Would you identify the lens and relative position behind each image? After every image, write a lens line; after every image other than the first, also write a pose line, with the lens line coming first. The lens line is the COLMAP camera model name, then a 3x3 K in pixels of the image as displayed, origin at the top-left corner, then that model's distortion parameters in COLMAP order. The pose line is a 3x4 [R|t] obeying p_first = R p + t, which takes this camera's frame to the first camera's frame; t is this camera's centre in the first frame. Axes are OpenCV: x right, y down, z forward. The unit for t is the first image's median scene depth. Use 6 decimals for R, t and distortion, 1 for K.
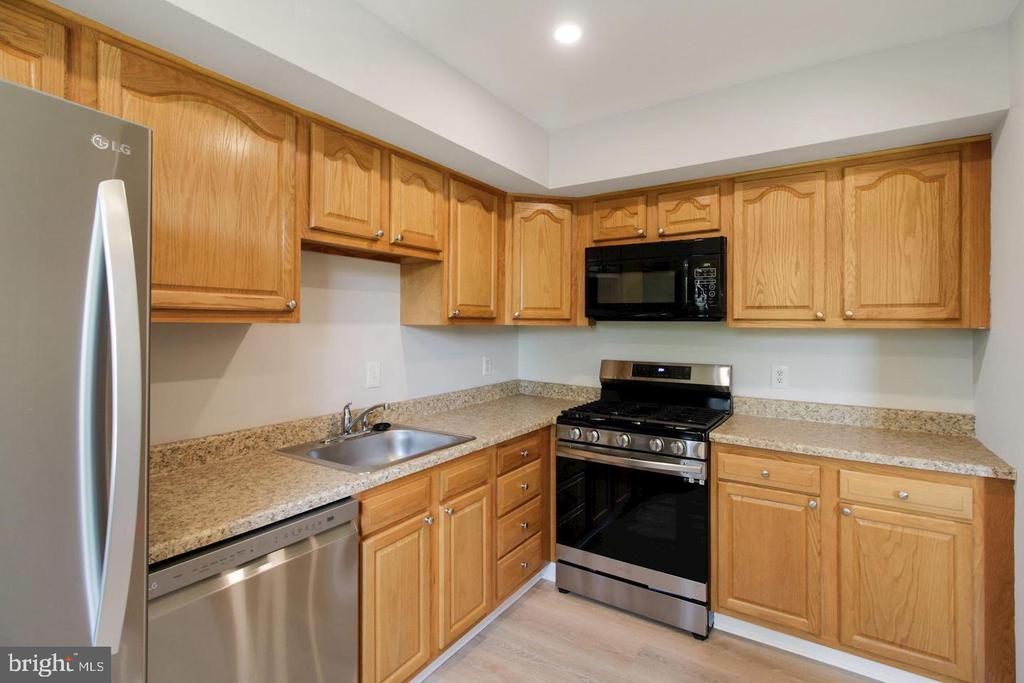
lens RADIAL K [[486.9, 0, 527.1], [0, 486.9, 325.9], [0, 0, 1]] dist [-0.003290, -0.000527]
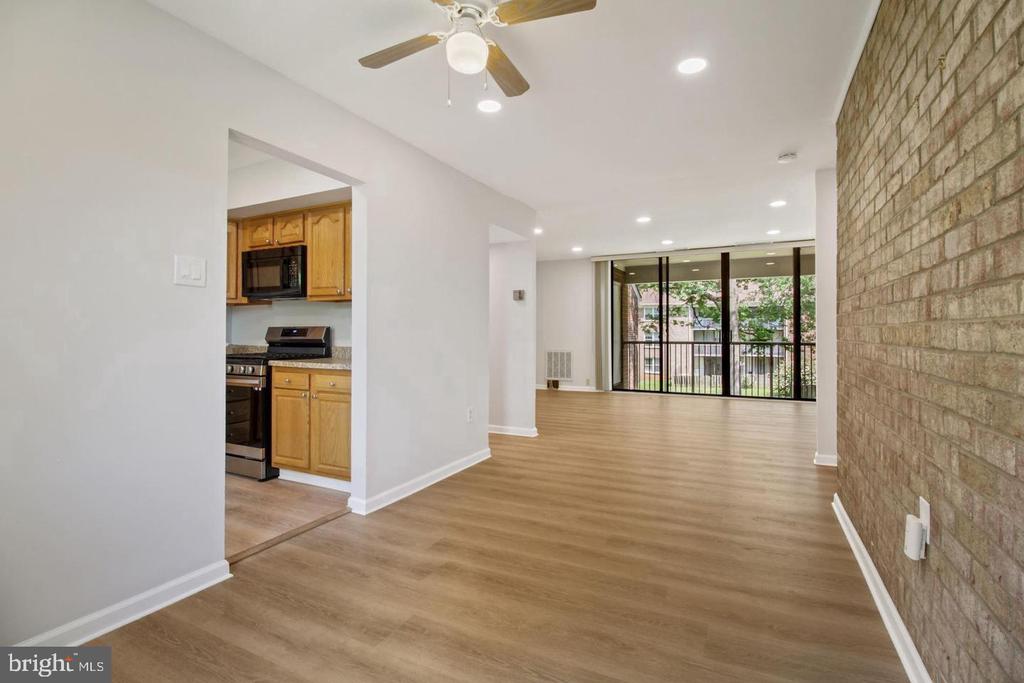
lens RADIAL K [[486.9, 0, 509.6], [0, 486.9, 336.1], [0, 0, 1]] dist [-0.003290, -0.000527]
pose [[0.996085, -0.001468, 0.088392, 0.907528], [0.001053, 0.999988, 0.004738, 0.108931], [-0.088398, -0.004626, 0.996075, -0.653422]]
